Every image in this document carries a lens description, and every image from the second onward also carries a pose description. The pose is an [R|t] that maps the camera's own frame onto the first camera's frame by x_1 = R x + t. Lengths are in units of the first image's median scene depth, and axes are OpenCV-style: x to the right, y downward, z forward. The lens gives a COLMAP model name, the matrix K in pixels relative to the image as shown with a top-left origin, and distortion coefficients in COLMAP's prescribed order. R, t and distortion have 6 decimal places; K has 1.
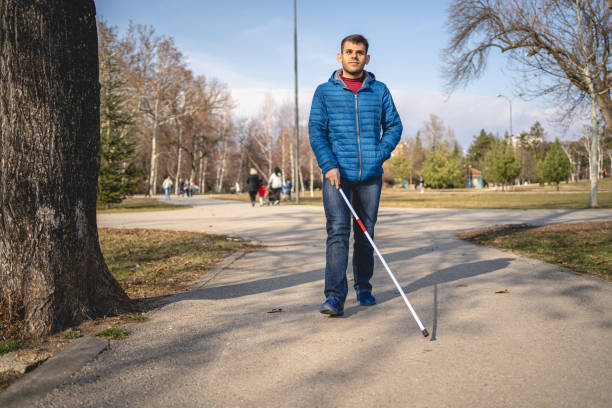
lens RADIAL K [[615.9, 0, 307.5], [0, 615.9, 200.7], [0, 0, 1]] dist [-0.016799, 0.125975]
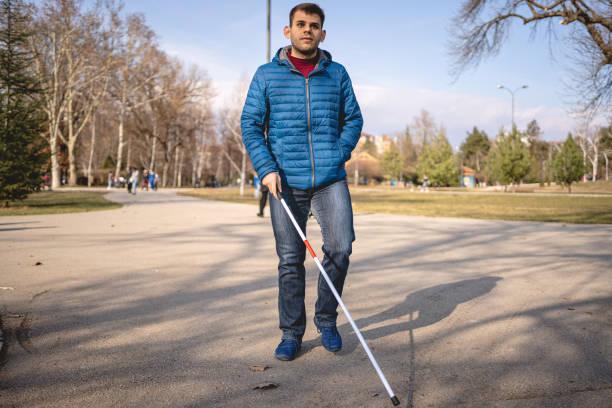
lens RADIAL K [[616.3, 0, 305.1], [0, 616.3, 198.4], [0, 0, 1]] dist [-0.021784, 0.133553]
pose [[0.999623, 0.020860, 0.017875, 0.008913], [-0.020933, 0.999773, 0.003927, -0.003326], [-0.017789, -0.004299, 0.999833, 0.118499]]
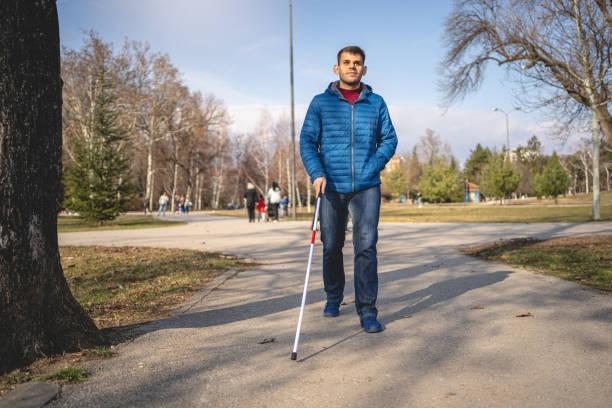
lens RADIAL K [[615.9, 0, 307.5], [0, 615.9, 200.7], [0, 0, 1]] dist [-0.016799, 0.125975]
pose [[0.999957, -0.008030, 0.004706, 0.000130], [0.008147, 0.999644, -0.025388, 0.000252], [-0.004501, 0.025425, 0.999667, 0.008403]]
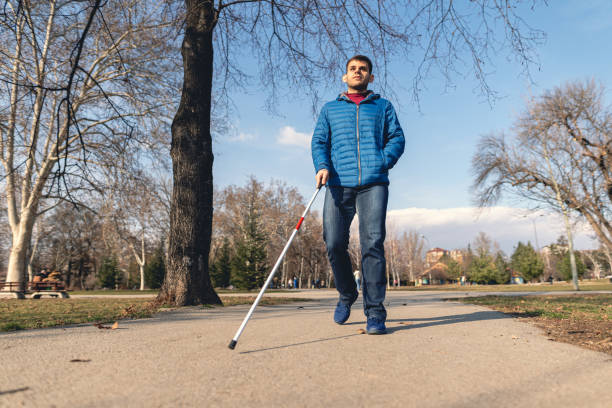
lens RADIAL K [[422.3, 0, 307.5], [0, 422.3, 205.8], [0, 0, 1]] dist [-0.004612, 0.000623]
pose [[0.980106, -0.037336, -0.194933, 0.021459], [-0.004032, 0.978200, -0.207628, 0.008908], [0.198435, 0.204283, 0.958589, -0.031201]]
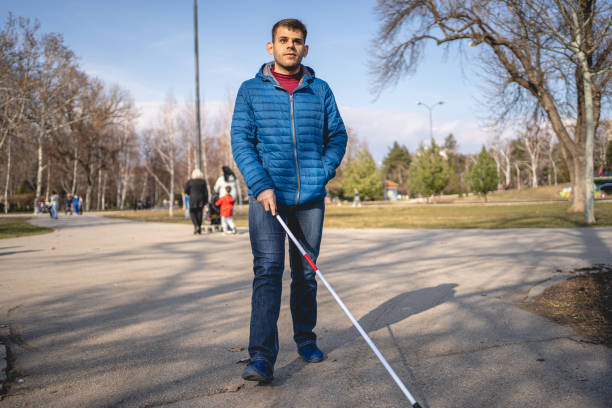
lens RADIAL K [[616.3, 0, 305.1], [0, 616.3, 198.4], [0, 0, 1]] dist [-0.021784, 0.133553]
pose [[0.990675, -0.011844, 0.135732, 0.005241], [0.015378, 0.999569, -0.025016, -0.002537], [-0.135377, 0.026870, 0.990430, 0.107868]]
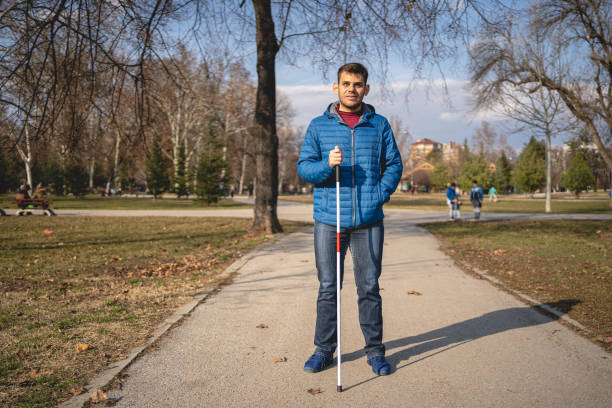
lens RADIAL K [[615.9, 0, 307.5], [0, 615.9, 200.7], [0, 0, 1]] dist [-0.016799, 0.125975]
pose [[0.995829, 0.019444, -0.089139, 0.011626], [-0.019647, 0.999806, -0.001398, -0.001198], [0.089095, 0.003143, 0.996018, -0.174432]]
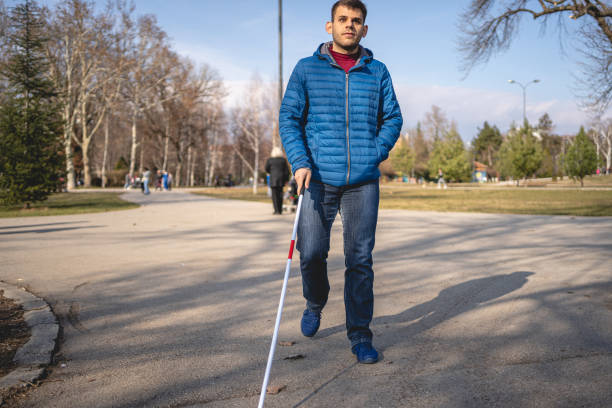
lens RADIAL K [[615.9, 0, 307.5], [0, 615.9, 200.7], [0, 0, 1]] dist [-0.016799, 0.125975]
pose [[0.999978, 0.006303, 0.002255, 0.008094], [-0.006328, 0.999916, 0.011343, -0.003049], [-0.002183, -0.011357, 0.999933, 0.112376]]
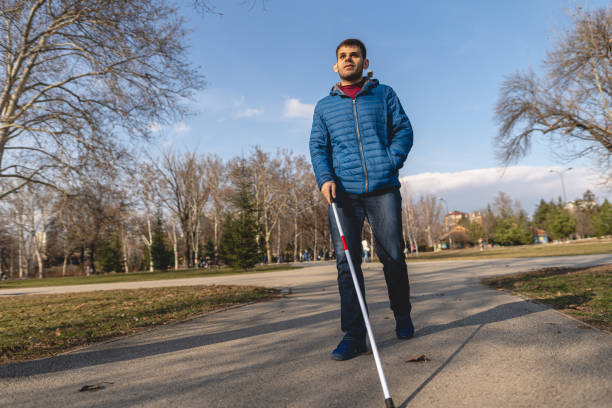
lens RADIAL K [[421.2, 0, 308.4], [0, 421.2, 209.4], [0, 0, 1]] dist [-0.000664, 0.003983]
pose [[0.969130, -0.079341, -0.233437, 0.023827], [0.048925, 0.989864, -0.133322, 0.003352], [0.241649, 0.117785, 0.963189, 0.041895]]
